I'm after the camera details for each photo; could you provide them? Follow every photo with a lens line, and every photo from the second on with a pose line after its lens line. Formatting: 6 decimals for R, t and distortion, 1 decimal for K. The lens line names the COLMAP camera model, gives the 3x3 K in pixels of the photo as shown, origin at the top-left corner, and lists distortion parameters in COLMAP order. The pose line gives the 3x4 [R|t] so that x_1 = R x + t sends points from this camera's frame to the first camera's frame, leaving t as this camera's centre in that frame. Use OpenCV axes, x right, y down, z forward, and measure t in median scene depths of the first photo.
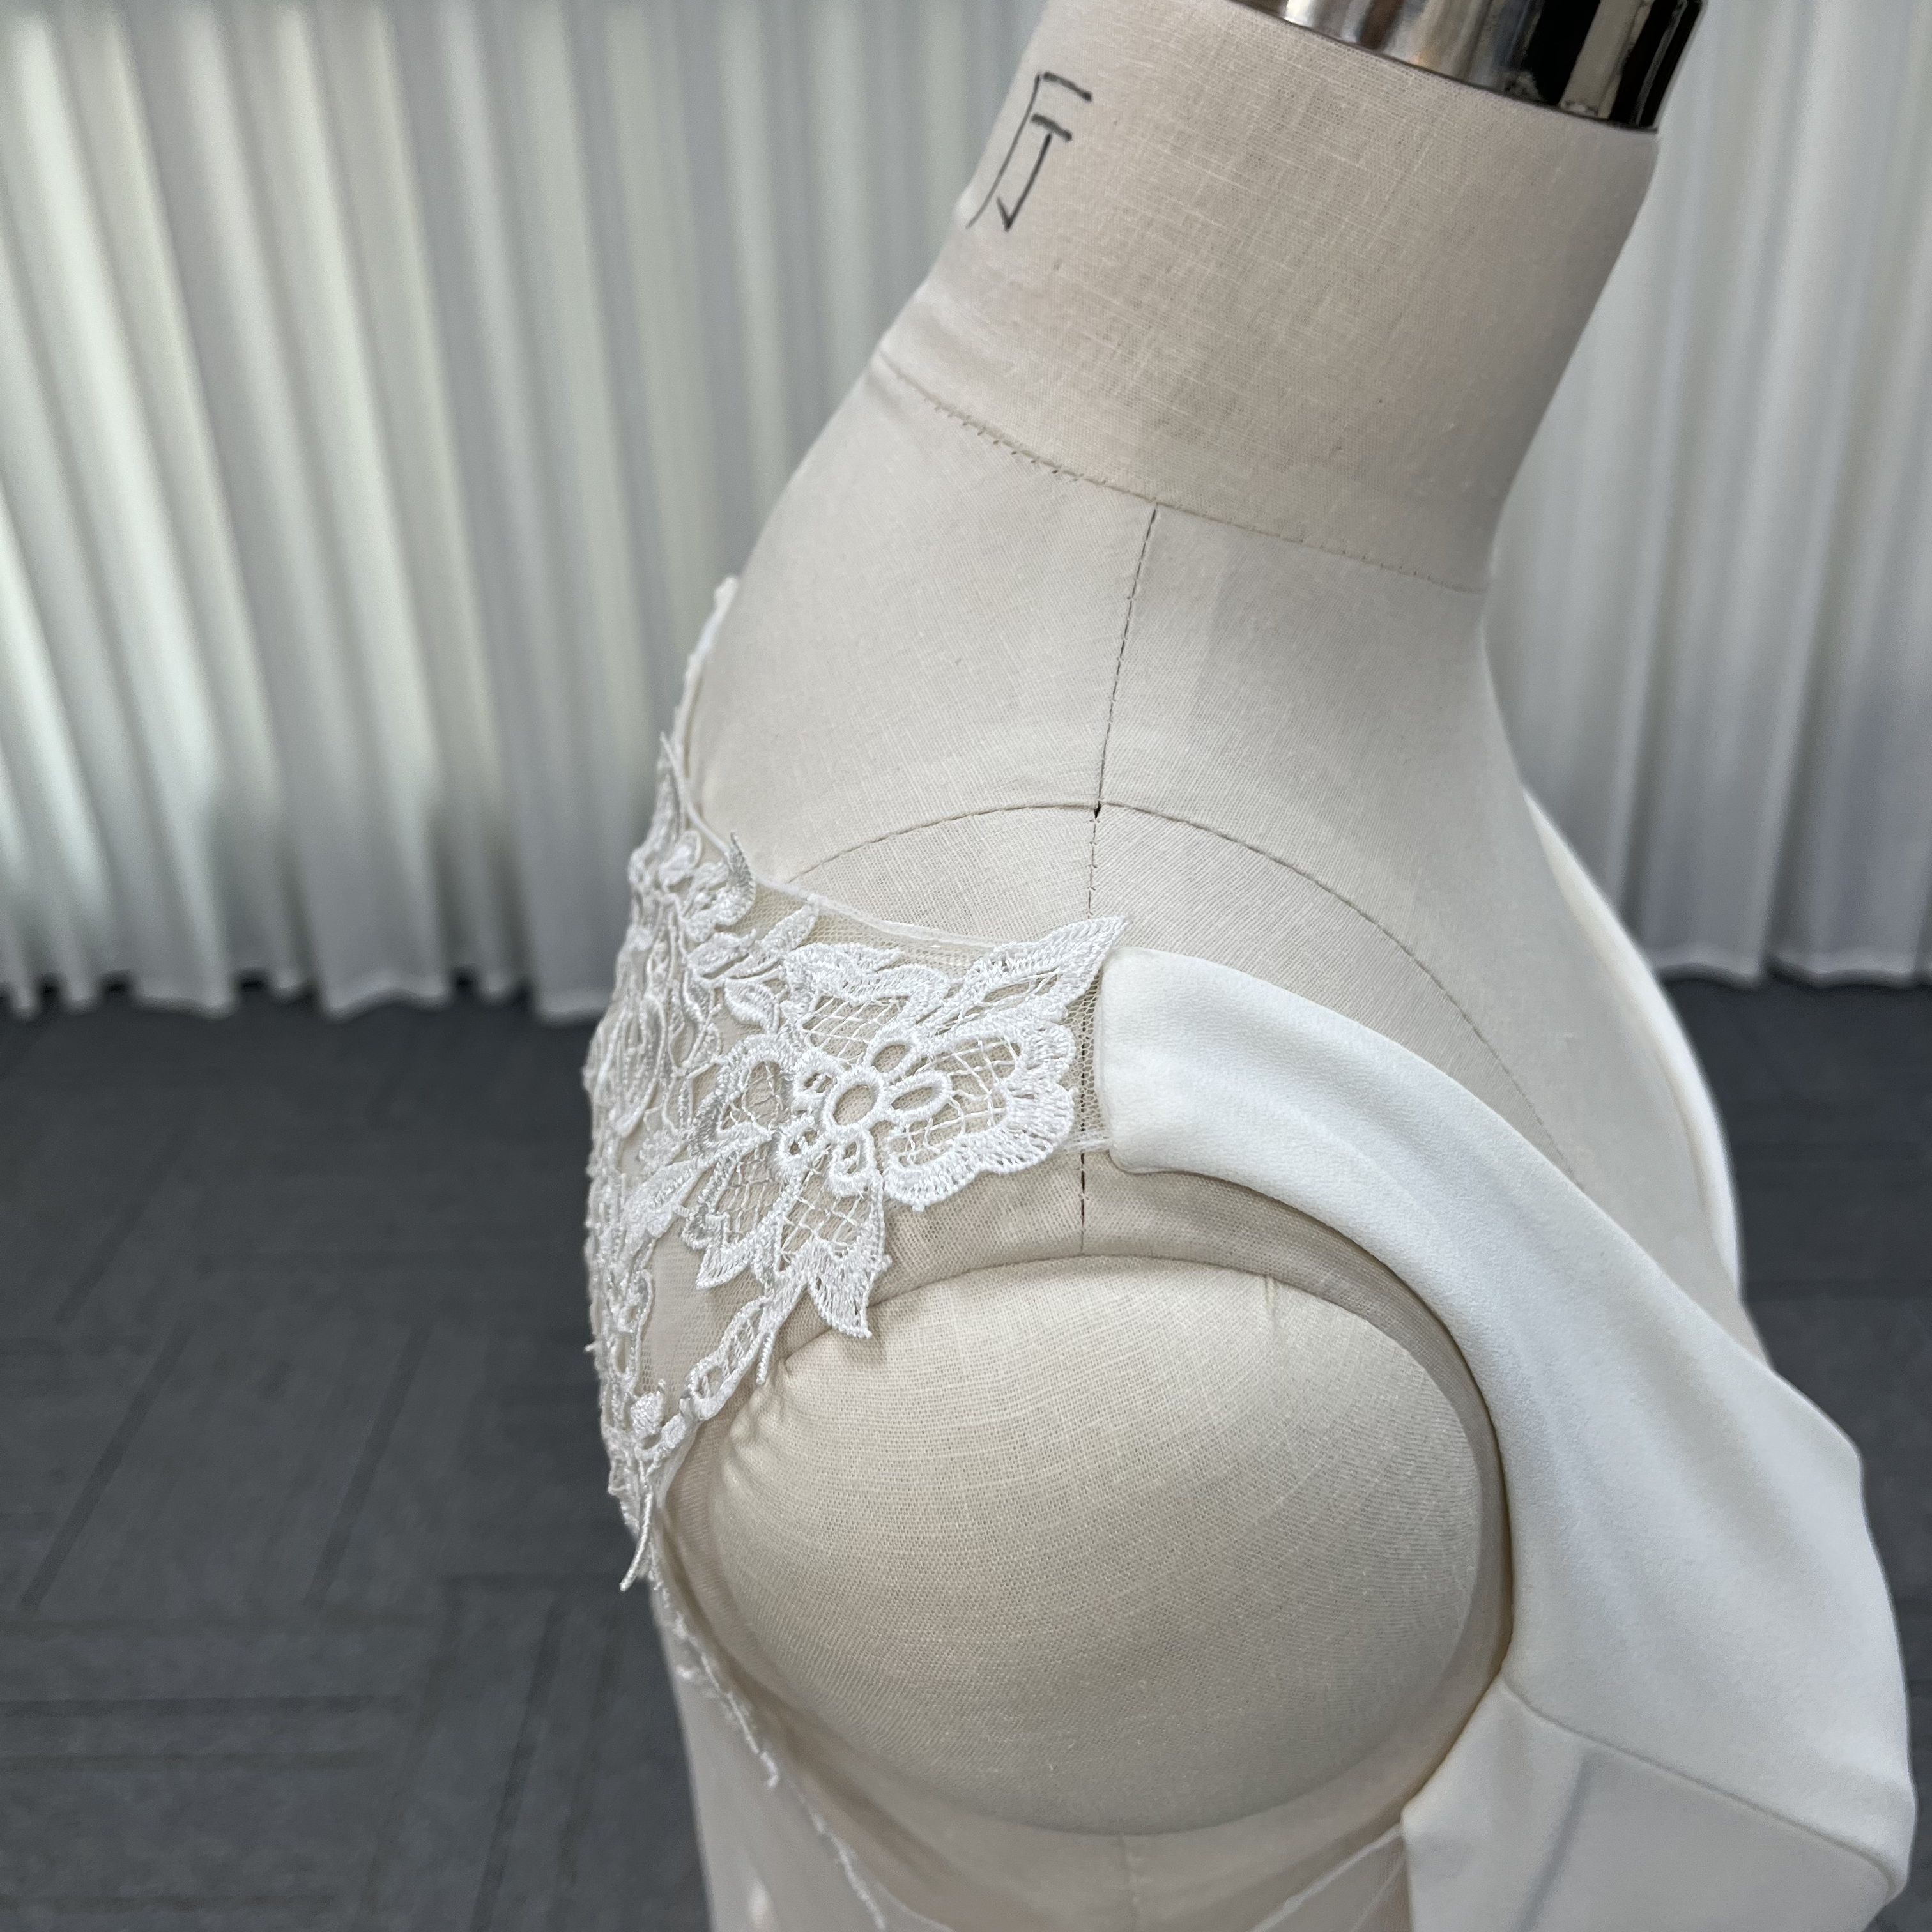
lens RADIAL K [[2025.3, 0, 969.4], [0, 2025.3, 992.1], [0, 0, 1]] dist [0.013533, 0.003733]
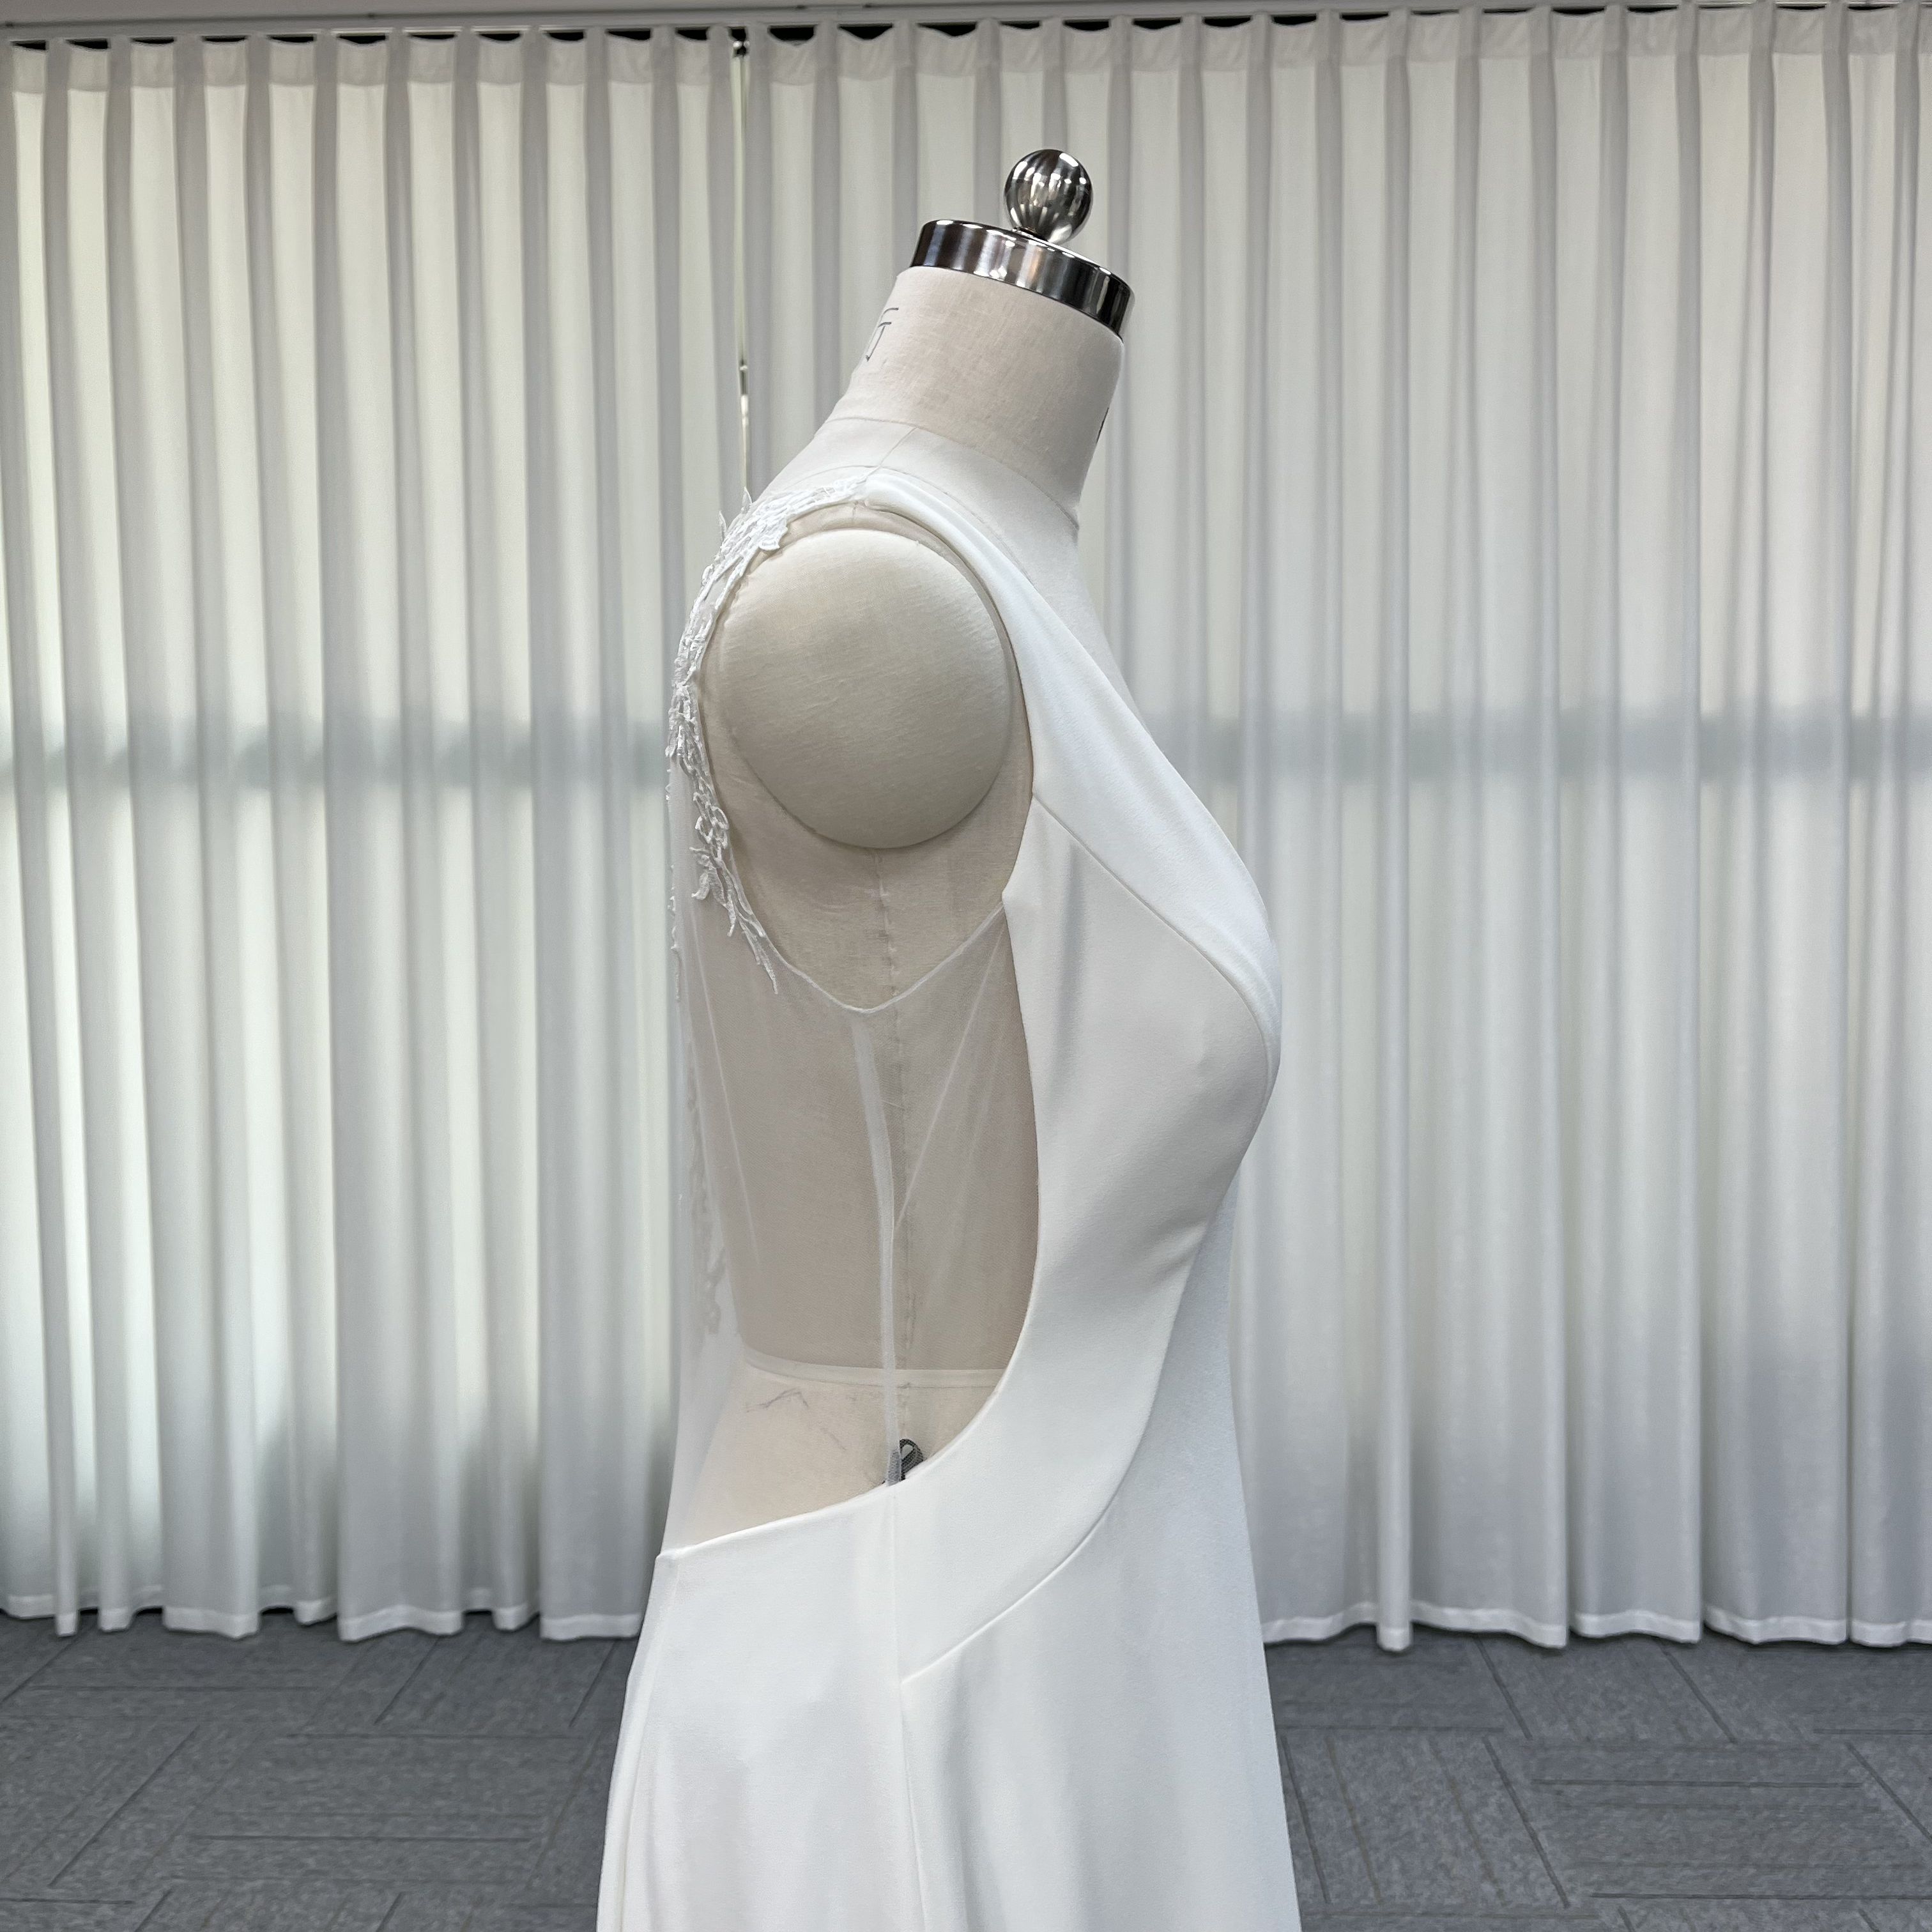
lens RADIAL K [[1960.3, 0, 986.7], [0, 1960.3, 977.2], [0, 0, 1]] dist [0.097198, -0.158154]
pose [[0.999585, 0.026834, -0.010434, 0.022362], [-0.028727, 0.905451, -0.423478, 0.144271], [-0.001916, 0.423603, 0.905846, -0.098062]]
